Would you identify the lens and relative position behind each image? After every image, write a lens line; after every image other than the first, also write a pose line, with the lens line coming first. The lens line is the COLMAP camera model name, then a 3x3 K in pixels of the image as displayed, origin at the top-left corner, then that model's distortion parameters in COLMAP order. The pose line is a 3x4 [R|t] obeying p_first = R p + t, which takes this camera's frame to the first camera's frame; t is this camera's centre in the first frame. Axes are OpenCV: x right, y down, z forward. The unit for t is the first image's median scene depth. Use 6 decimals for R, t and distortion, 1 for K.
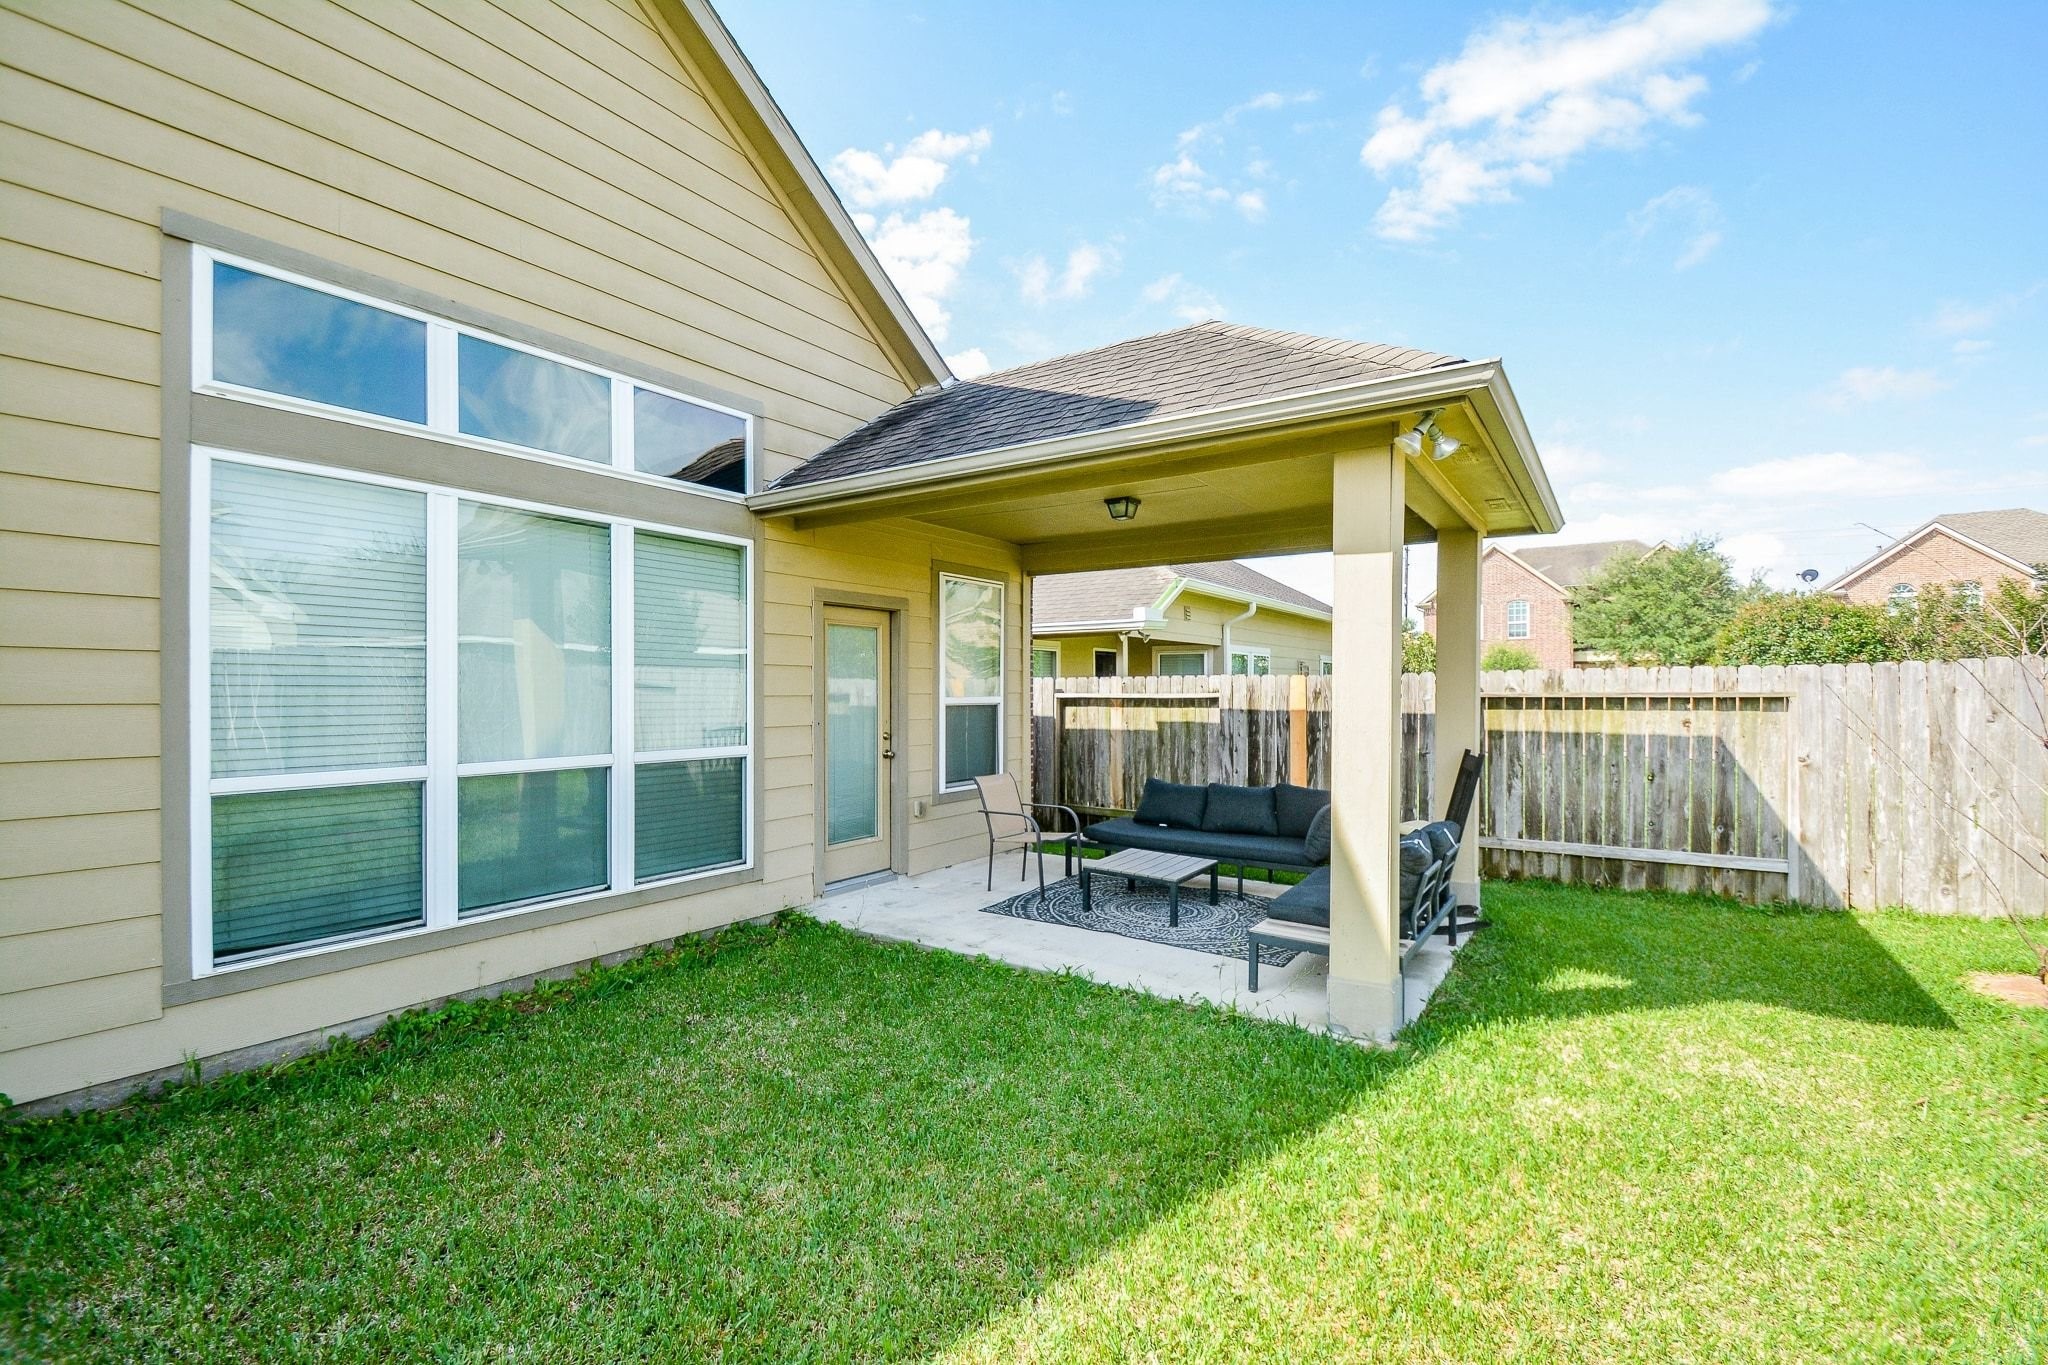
lens RADIAL K [[905.9, 0, 1013.1], [0, 905.9, 694.2], [0, 0, 1]] dist [0.015883, -0.022562]
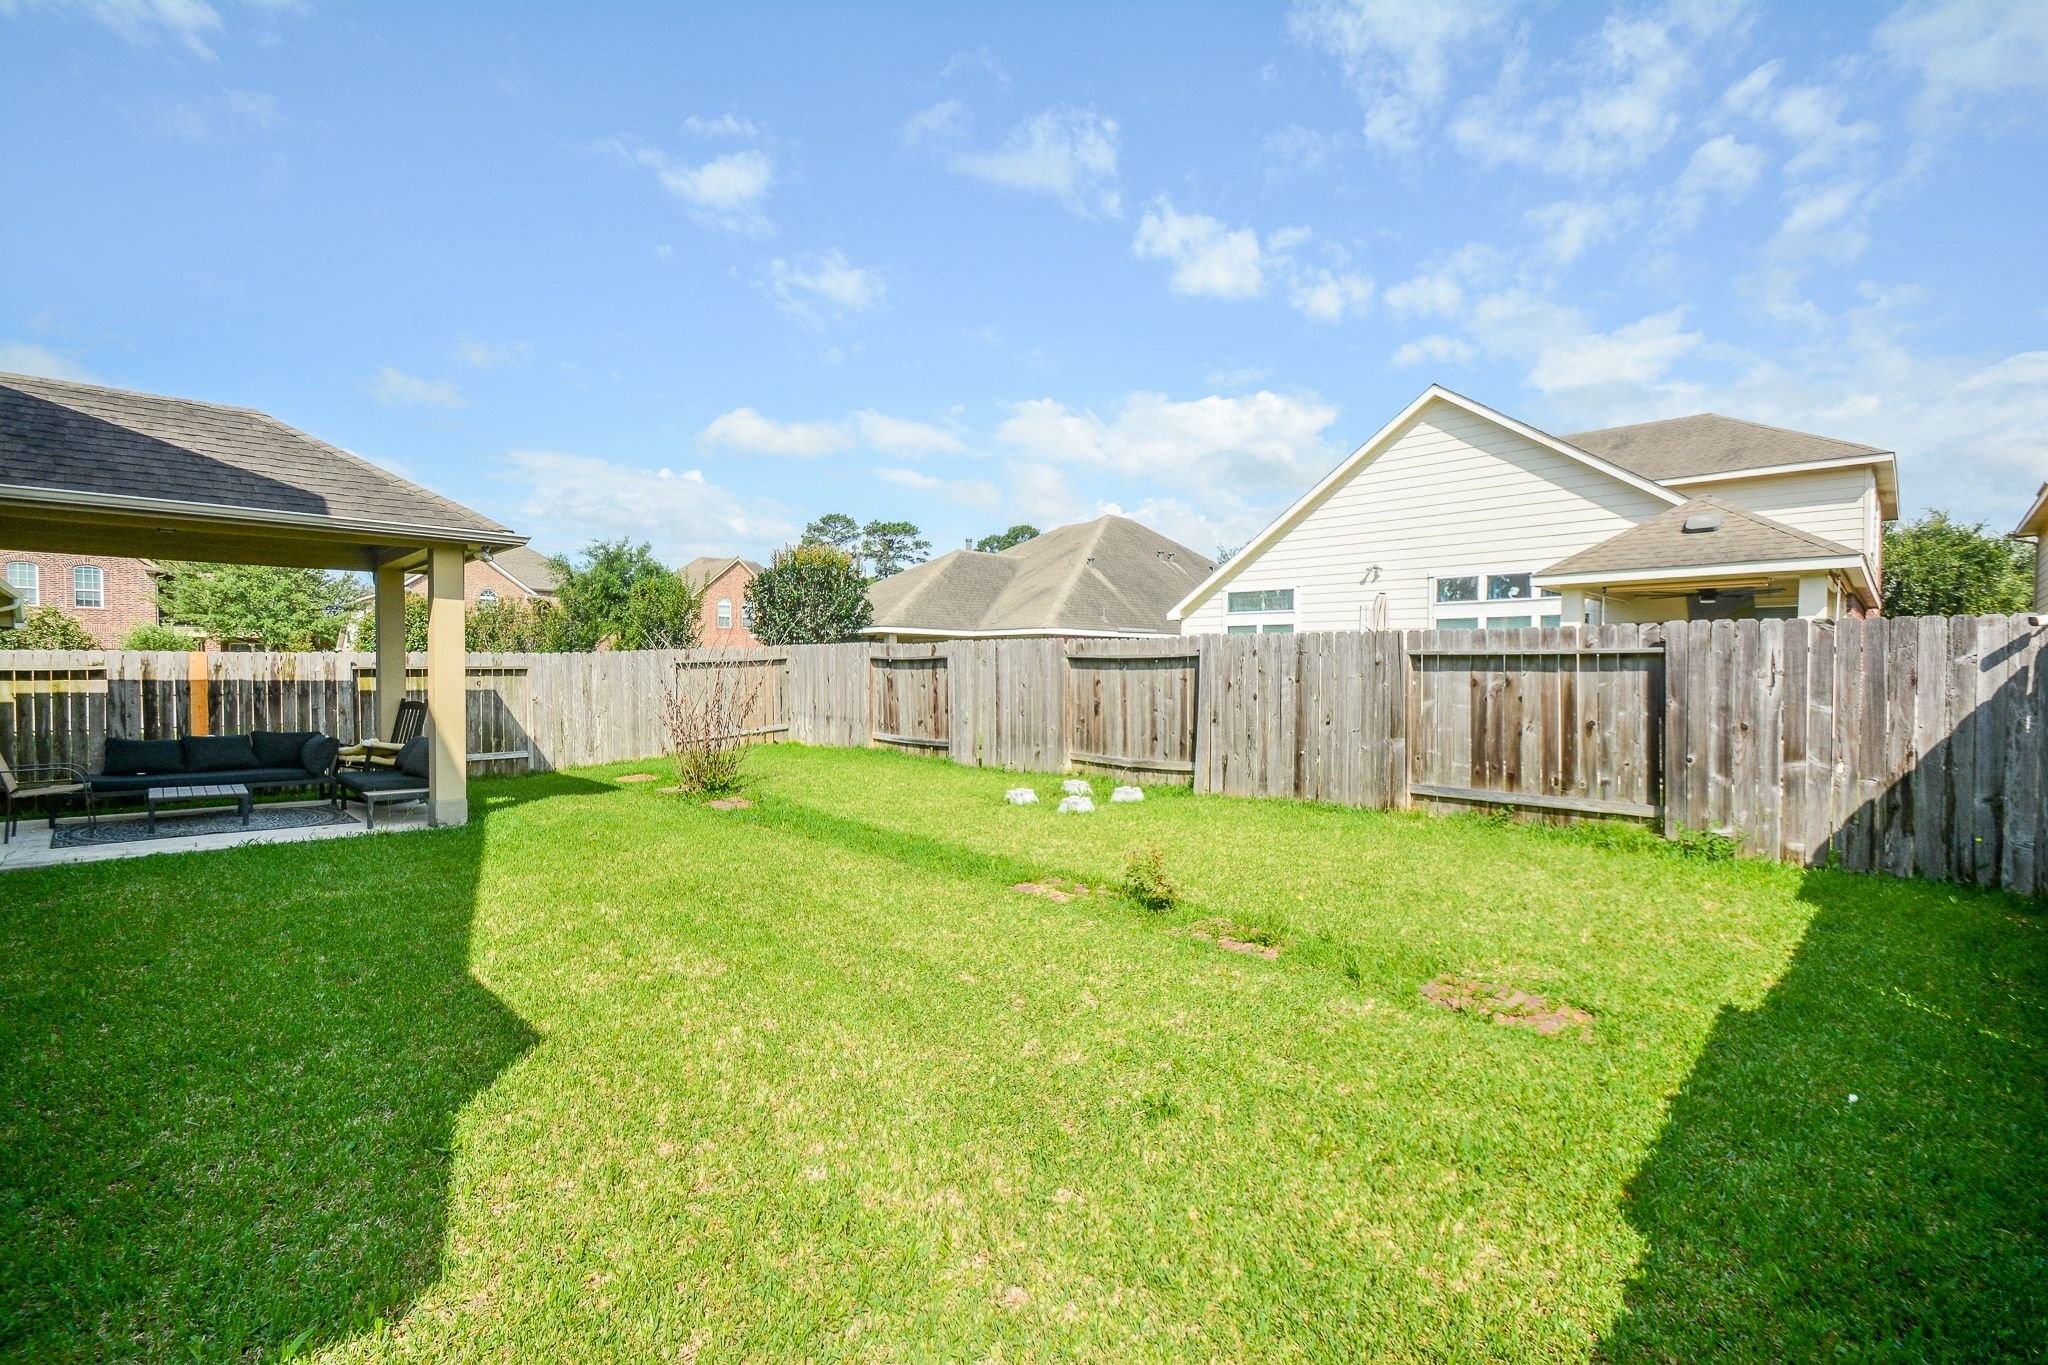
lens RADIAL K [[896.2, 0, 1024.0], [0, 896.2, 682.5], [0, 0, 1]] dist [-0.011624, -0.000145]
pose [[0.185117, -0.013695, 0.982621, -0.834669], [0.000806, 0.999905, 0.013784, 0.006311], [-0.982716, -0.001760, 0.185110, -0.421113]]
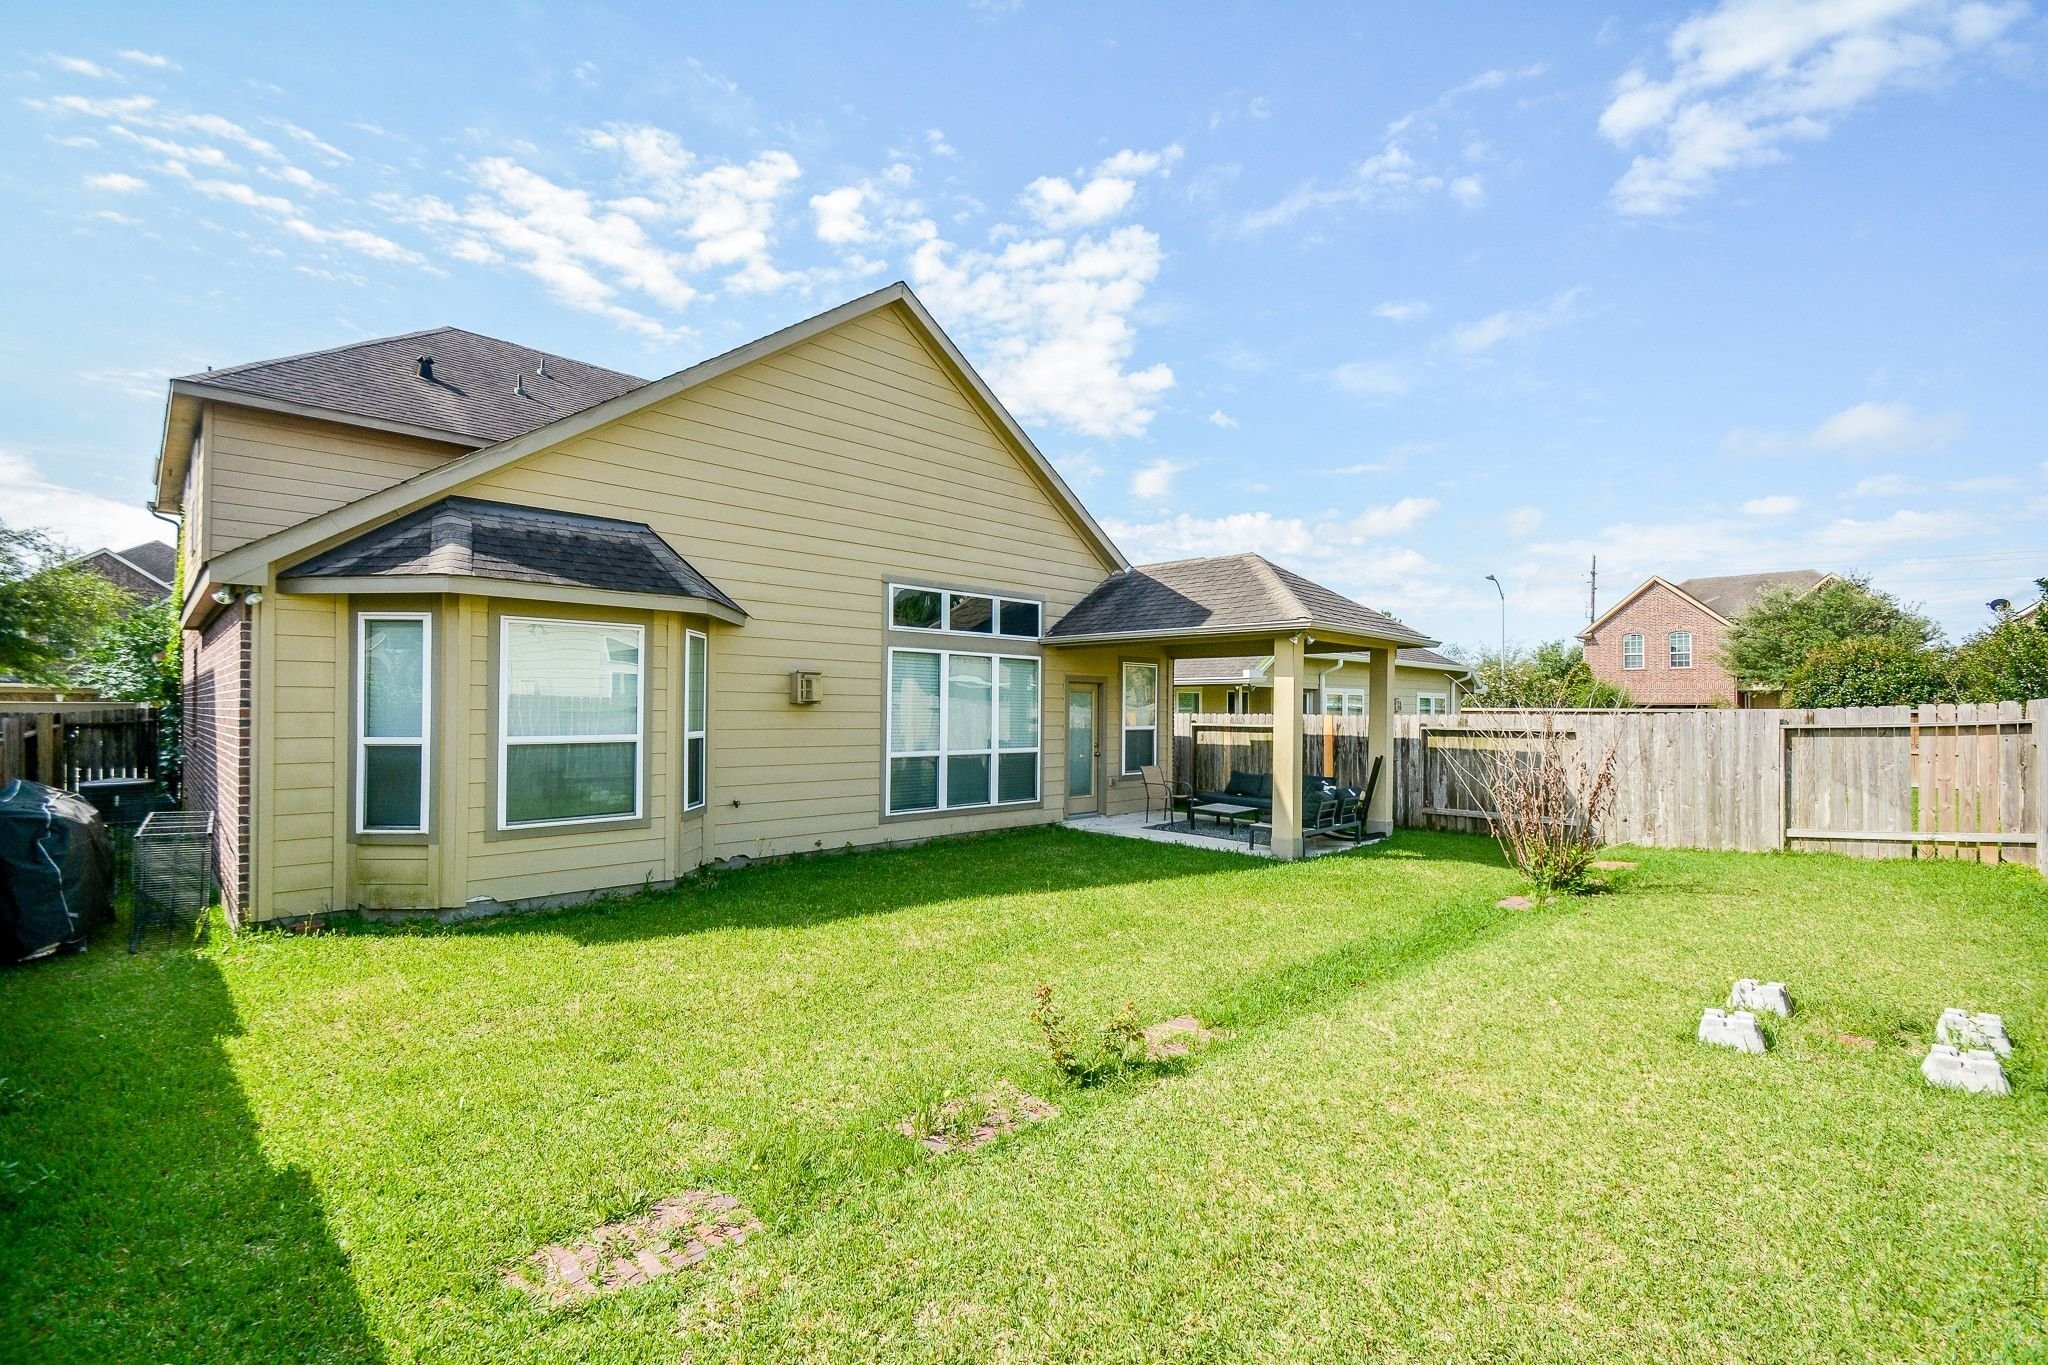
lens RADIAL K [[905.9, 0, 1013.1], [0, 905.9, 694.2], [0, 0, 1]] dist [0.015883, -0.022562]
pose [[0.980841, 0.005724, -0.194727, 0.072232], [-0.009629, 0.999771, -0.019112, -0.027008], [0.194573, 0.020621, 0.980671, -1.029164]]
